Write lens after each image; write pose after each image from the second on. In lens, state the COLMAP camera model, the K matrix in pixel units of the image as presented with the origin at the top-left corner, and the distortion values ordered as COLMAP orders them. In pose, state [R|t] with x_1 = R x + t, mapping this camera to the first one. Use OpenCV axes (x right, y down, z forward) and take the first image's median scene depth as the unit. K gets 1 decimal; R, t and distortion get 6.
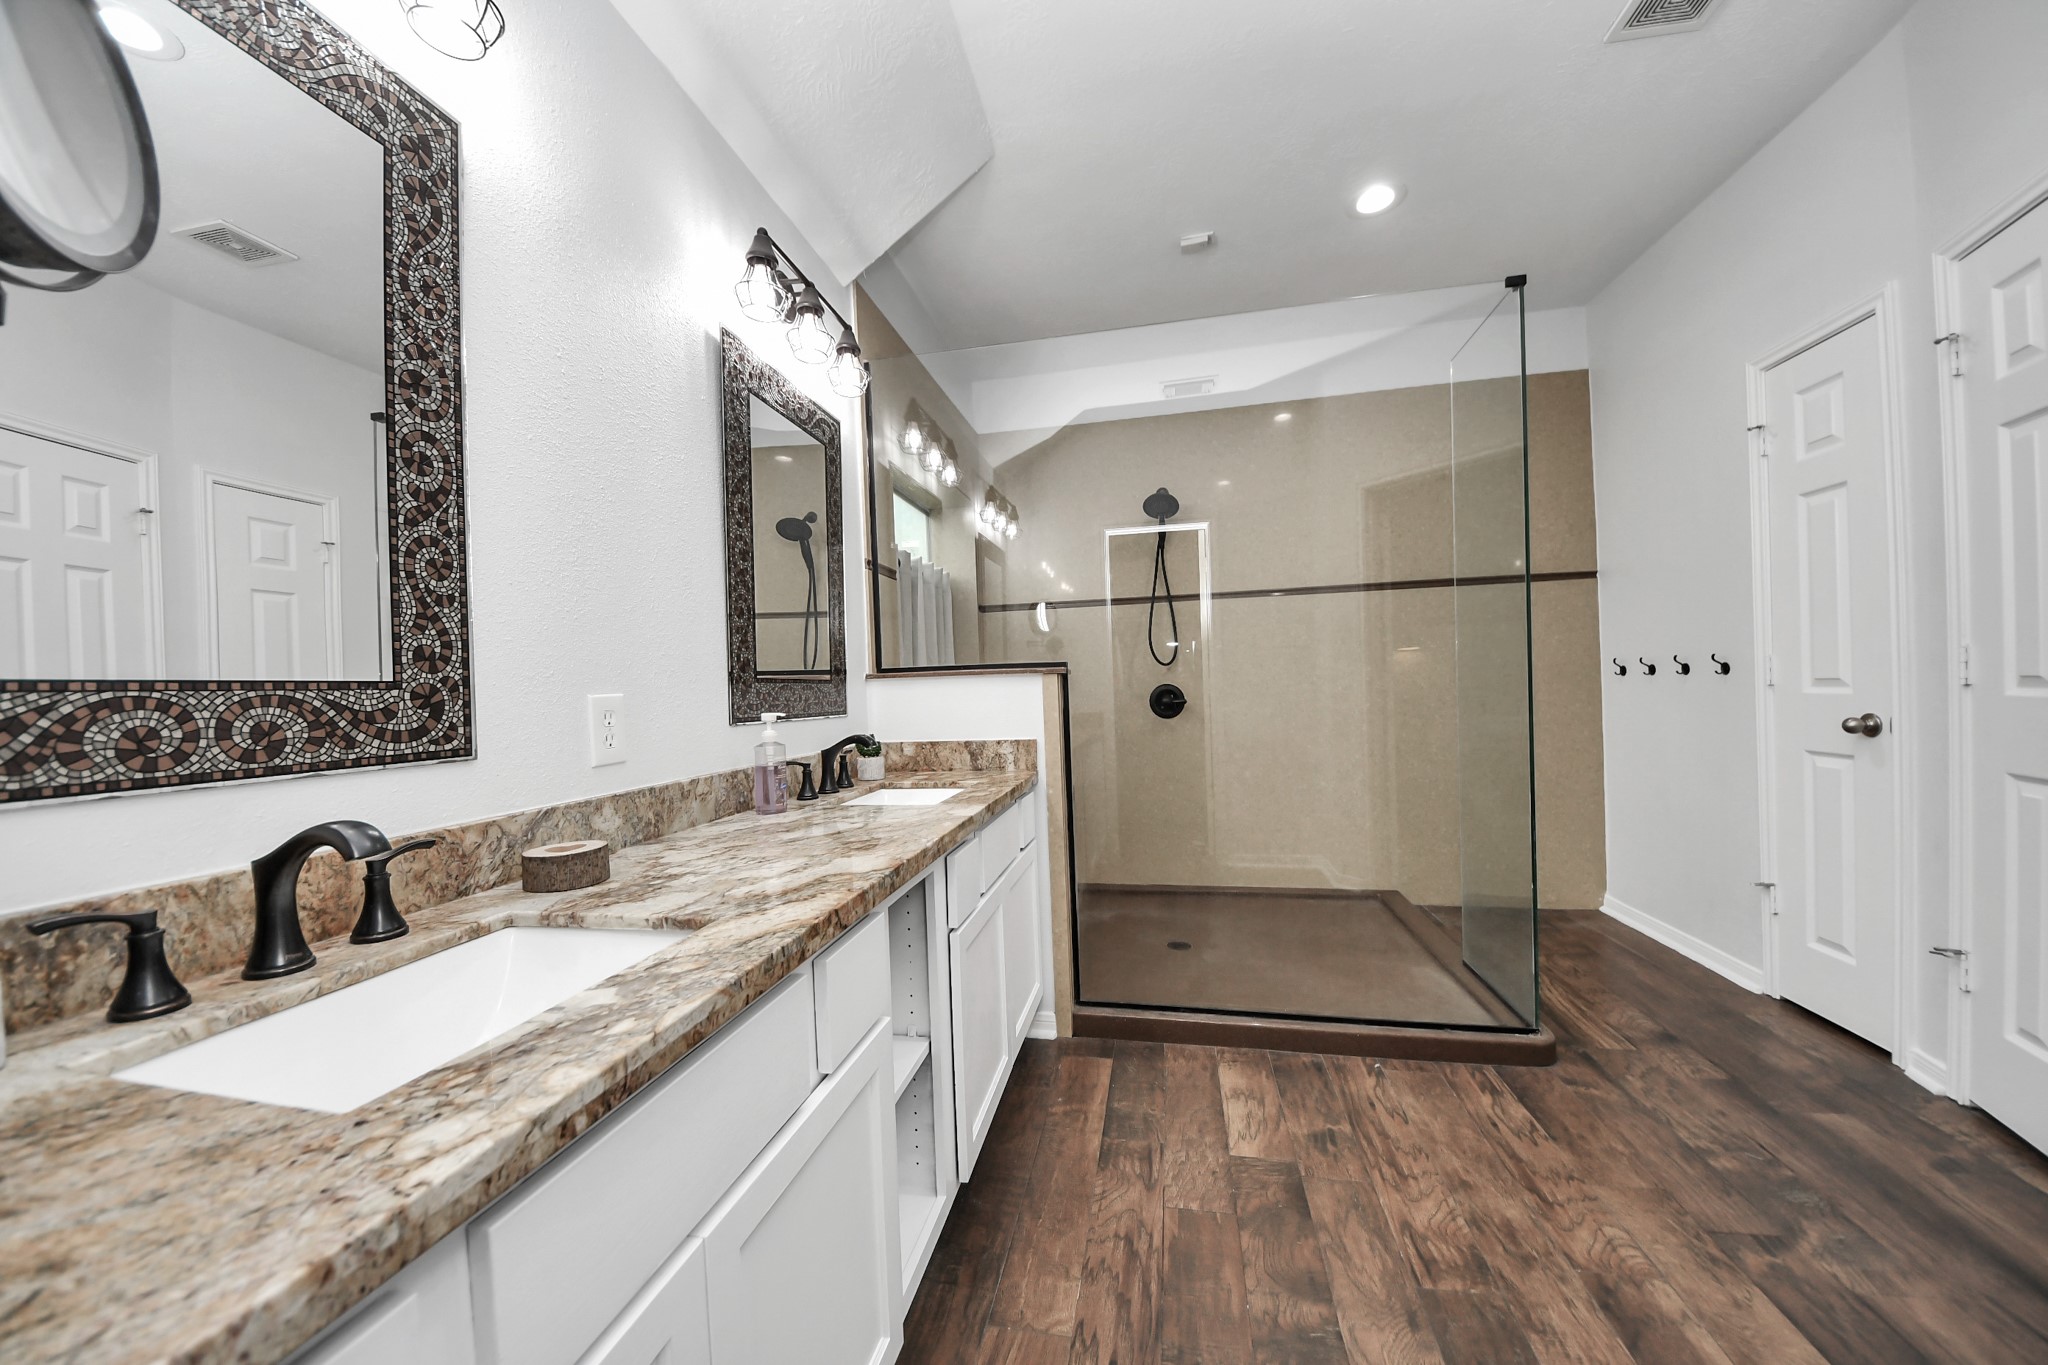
lens RADIAL K [[720.8, 0, 1027.4], [0, 720.8, 691.5], [0, 0, 1]] dist [0.039704, -0.026245]
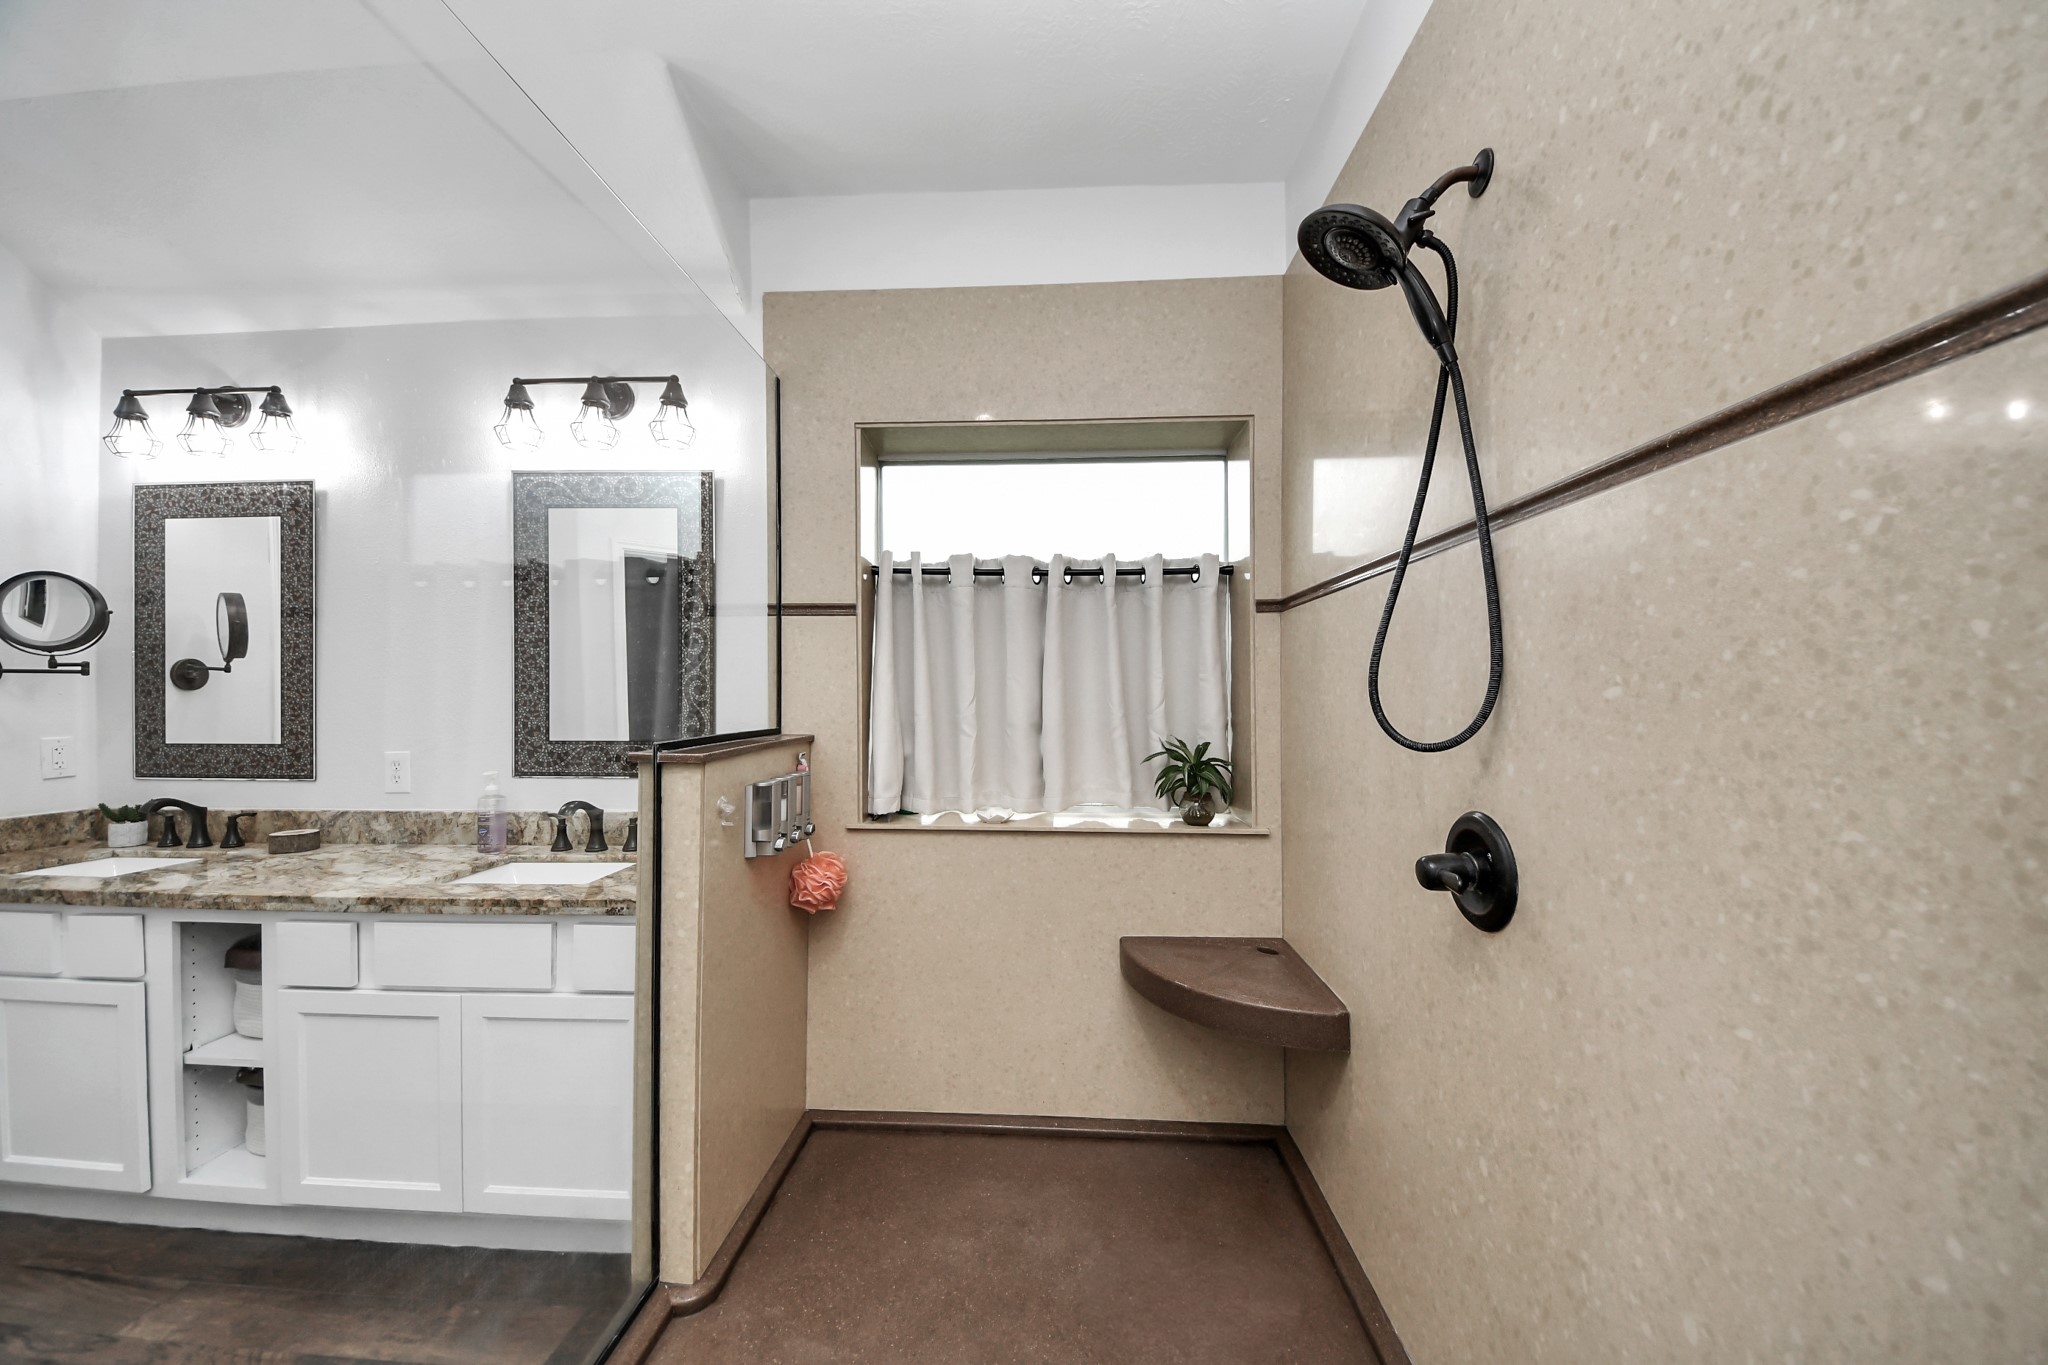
lens RADIAL K [[720.8, 0, 1027.4], [0, 720.8, 691.5], [0, 0, 1]] dist [0.039704, -0.026245]
pose [[0.144557, 0.028708, -0.989080, 1.364563], [-0.005769, 0.999587, 0.028170, -0.199253], [0.989480, 0.001633, 0.144663, 2.293457]]
